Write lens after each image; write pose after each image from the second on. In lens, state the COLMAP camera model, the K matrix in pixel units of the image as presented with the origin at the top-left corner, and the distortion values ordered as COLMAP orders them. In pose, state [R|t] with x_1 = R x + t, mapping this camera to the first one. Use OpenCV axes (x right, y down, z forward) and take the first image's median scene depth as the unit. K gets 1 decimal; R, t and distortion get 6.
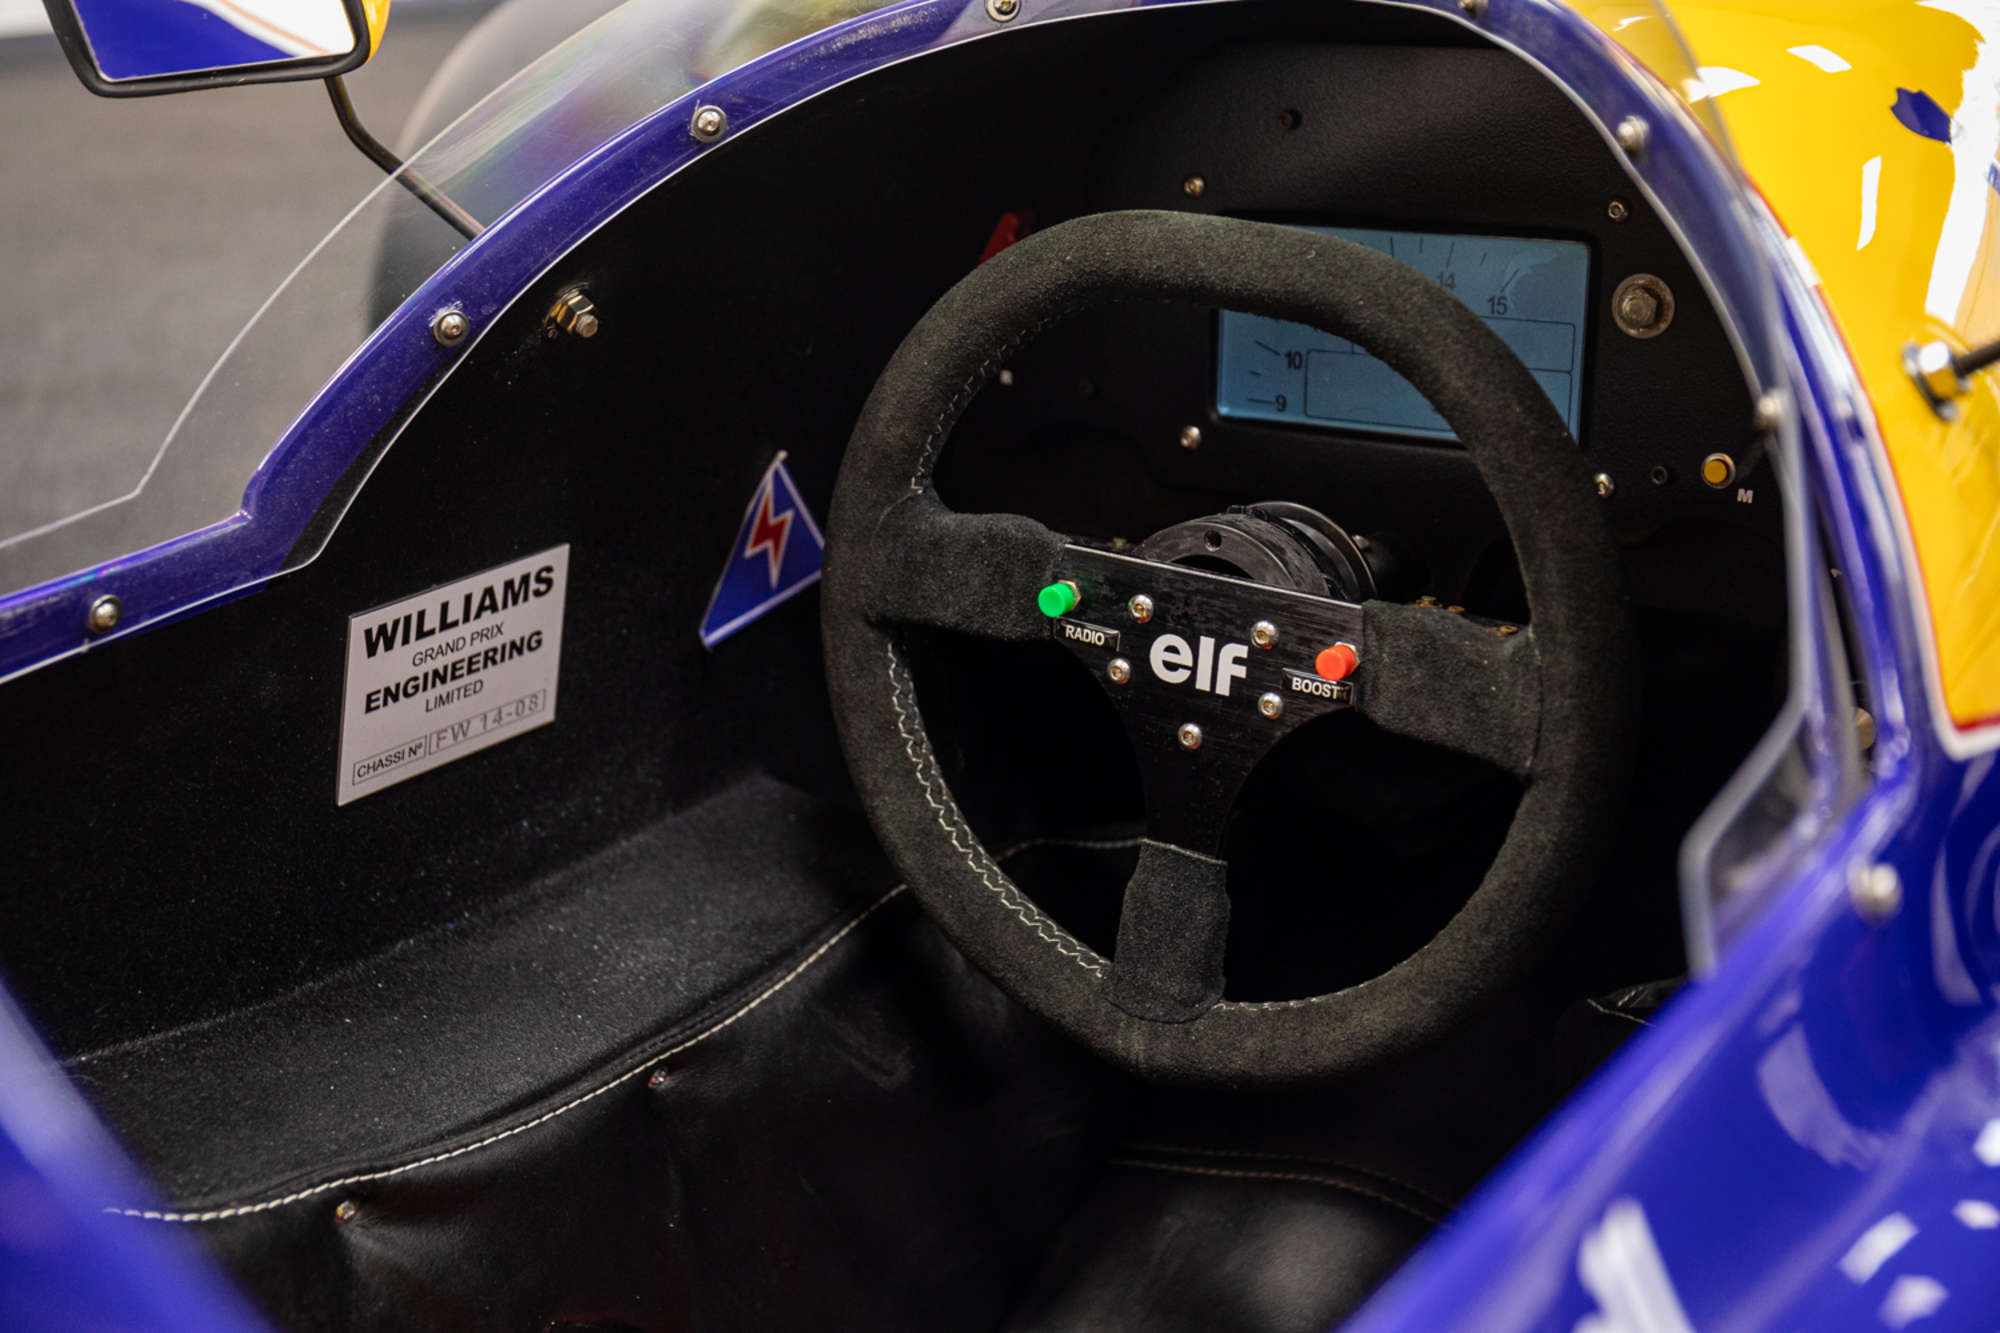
lens RADIAL K [[2597.3, 0, 1008.4], [0, 2597.3, 682.3], [0, 0, 1]] dist [0.024663, 0.000000]
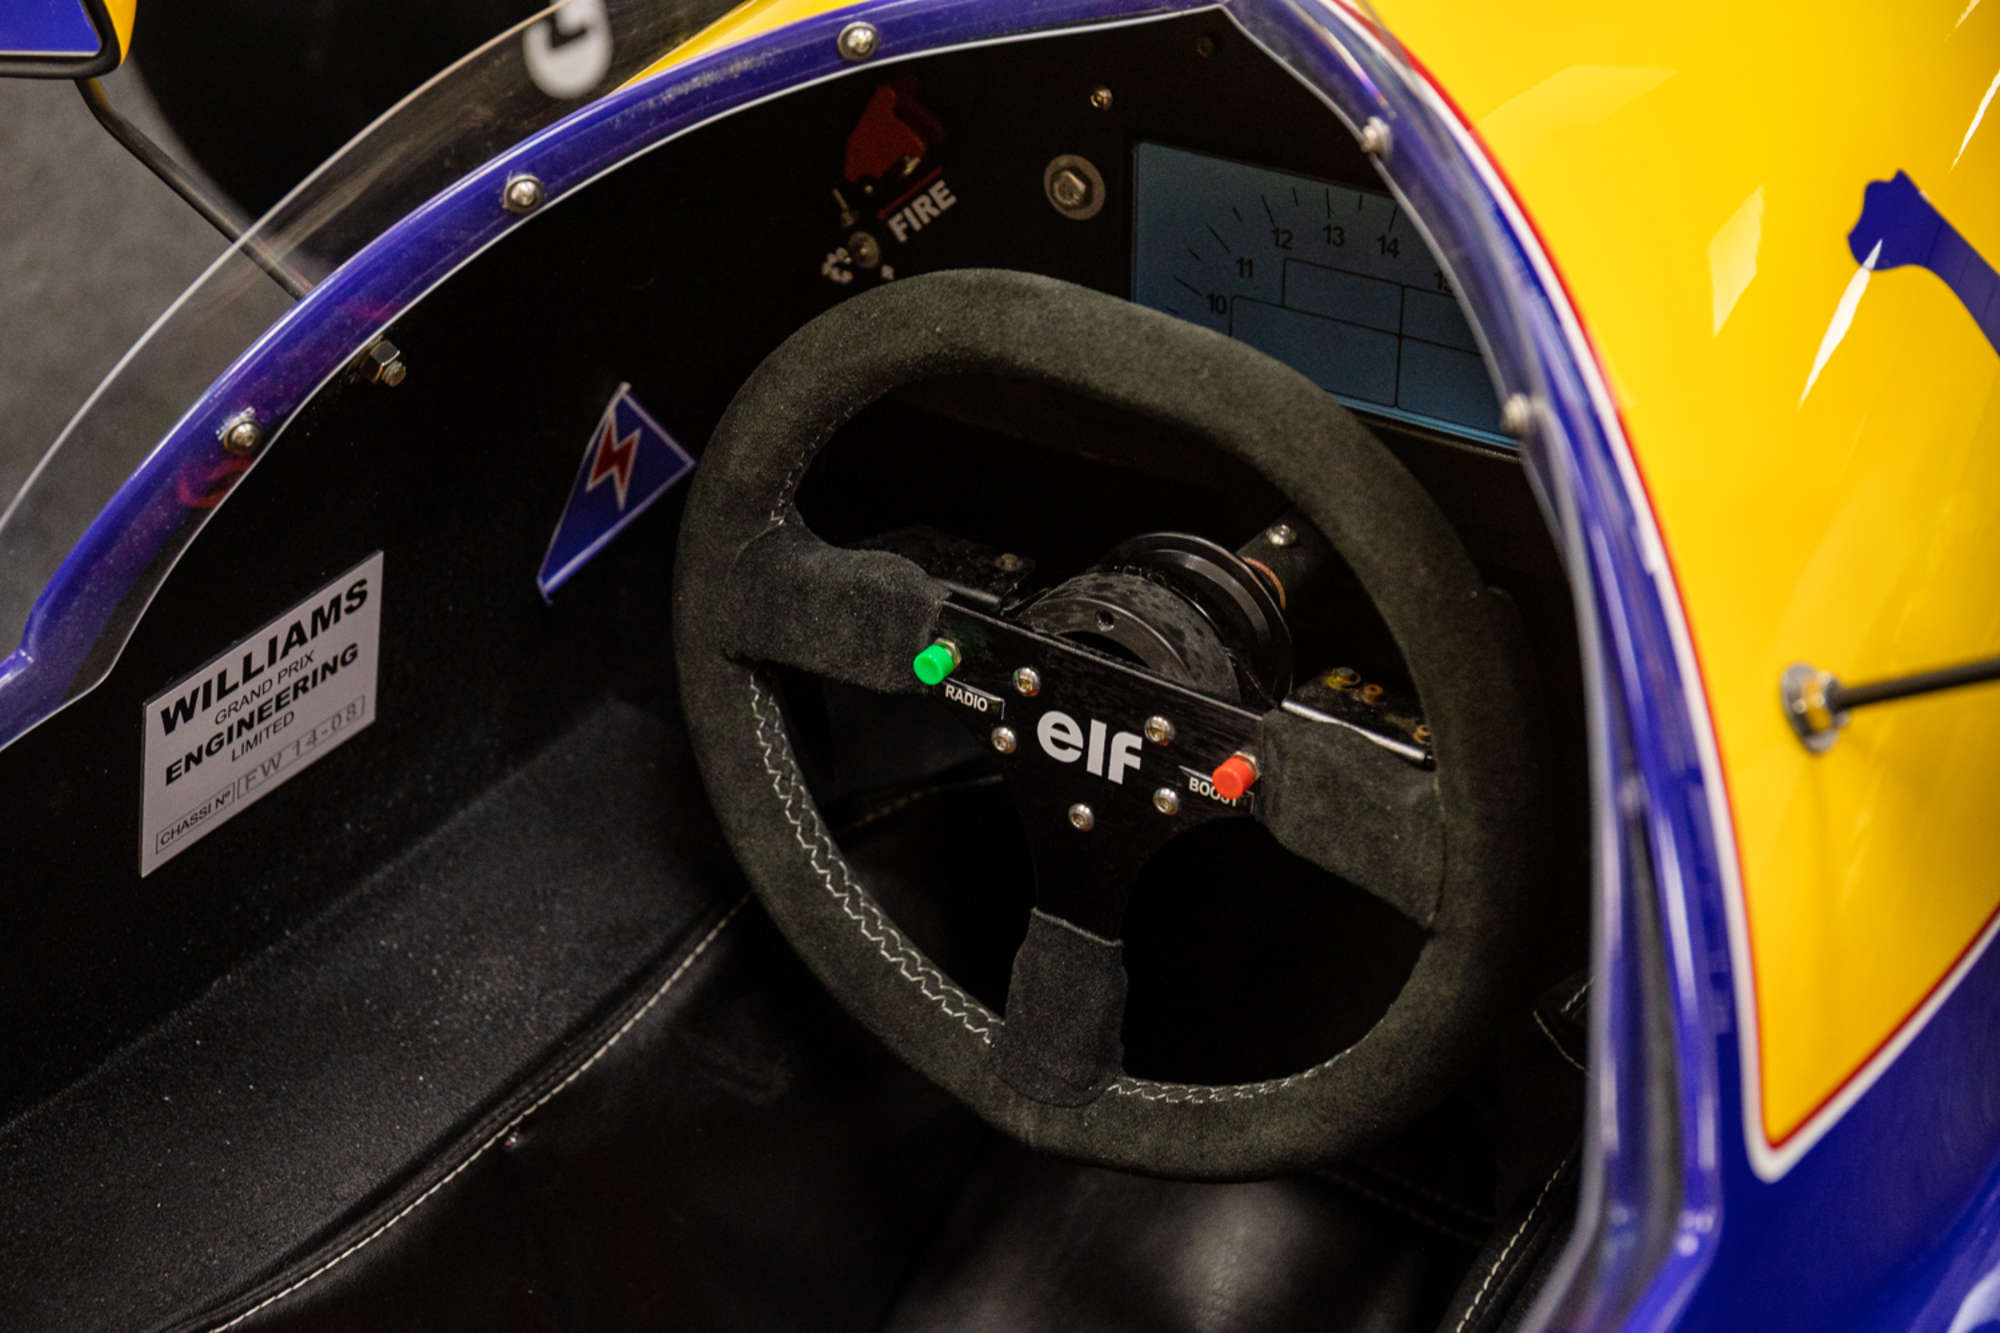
lens RADIAL K [[3619.3, 0, 1032.9], [0, 3619.3, 692.2], [0, 0, 1]] dist [0.101438, 0.000000]
pose [[0.999920, -0.007359, 0.010274, 0.039796], [0.004520, 0.967460, 0.252984, -0.338821], [-0.011802, -0.252917, 0.967416, -0.213657]]
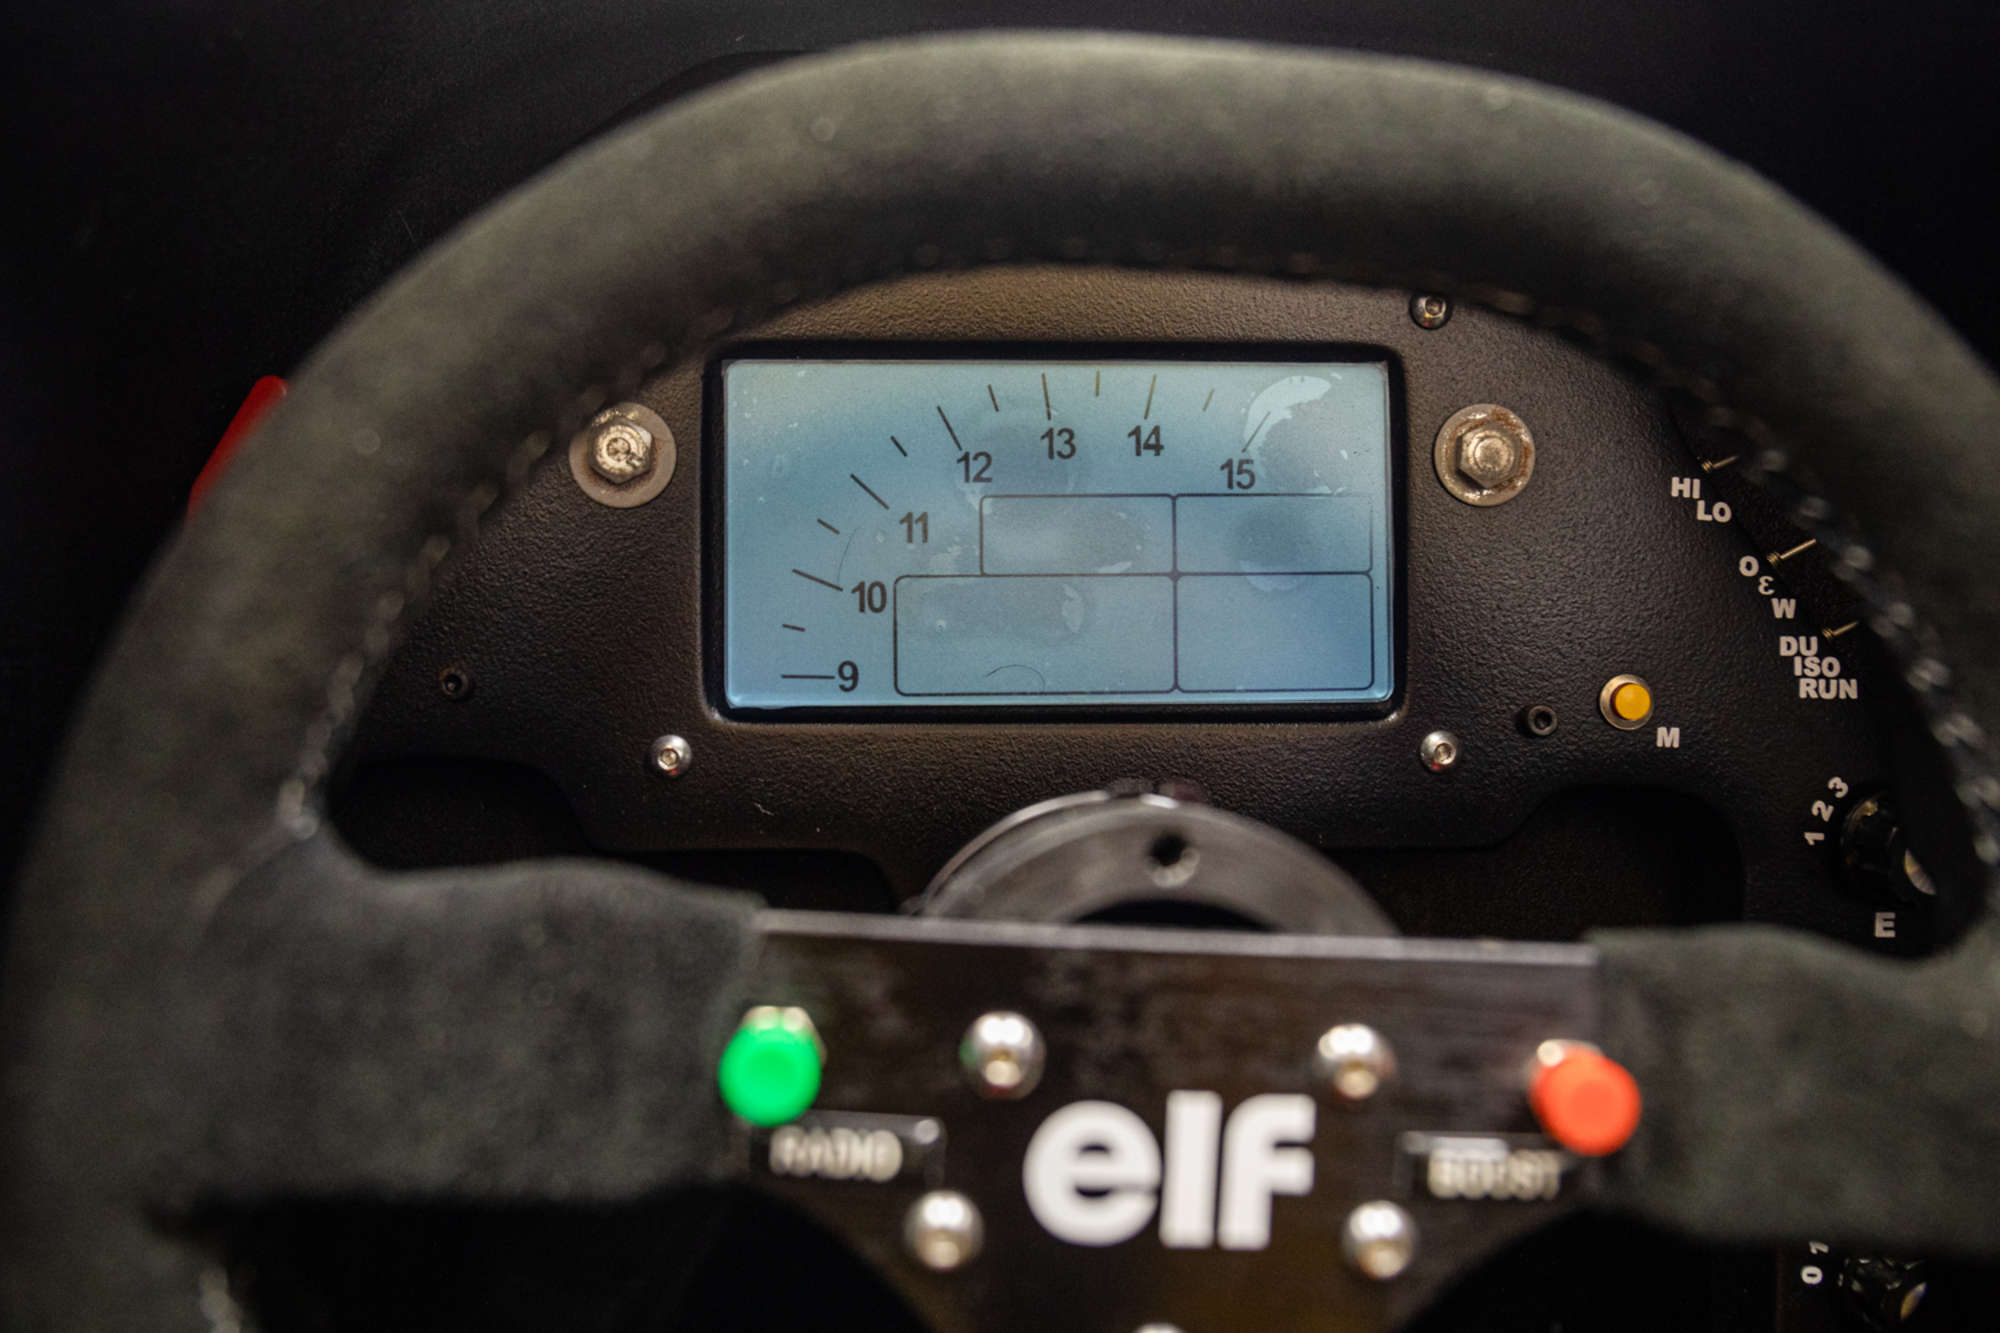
lens RADIAL K [[1724.1, 0, 996.6], [0, 1724.1, 590.1], [0, 0, 1]] dist [-0.093422, 0.013356]
pose [[0.813064, 0.008579, 0.582112, -0.096807], [0.166435, 0.954735, -0.246539, -0.031395], [-0.557877, 0.297335, 0.774832, 0.774716]]
